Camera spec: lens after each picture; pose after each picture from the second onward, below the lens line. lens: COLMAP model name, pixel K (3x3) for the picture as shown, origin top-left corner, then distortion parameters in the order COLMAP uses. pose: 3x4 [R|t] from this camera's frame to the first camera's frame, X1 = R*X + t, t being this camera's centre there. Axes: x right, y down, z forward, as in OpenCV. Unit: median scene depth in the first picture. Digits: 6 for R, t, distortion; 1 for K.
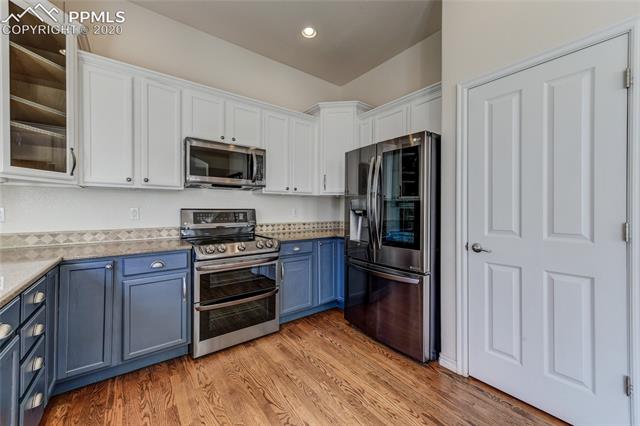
lens RADIAL K [[251.4, 0, 320.1], [0, 251.4, 210.0], [0, 0, 1]] dist [0.009612, 0.000133]
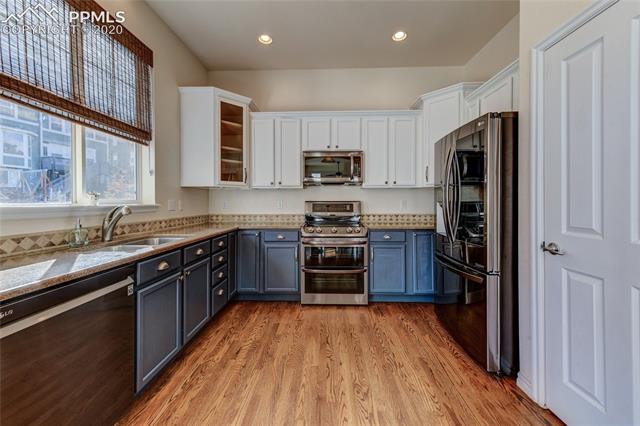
lens RADIAL K [[254.8, 0, 319.2], [0, 254.8, 202.2], [0, 0, 1]] dist [0.011605, 0.000034]
pose [[0.780733, -0.001509, -0.624863, 0.483951], [0.001169, 0.999999, -0.000954, 0.002923], [0.624864, 0.000015, 0.780734, -0.081415]]
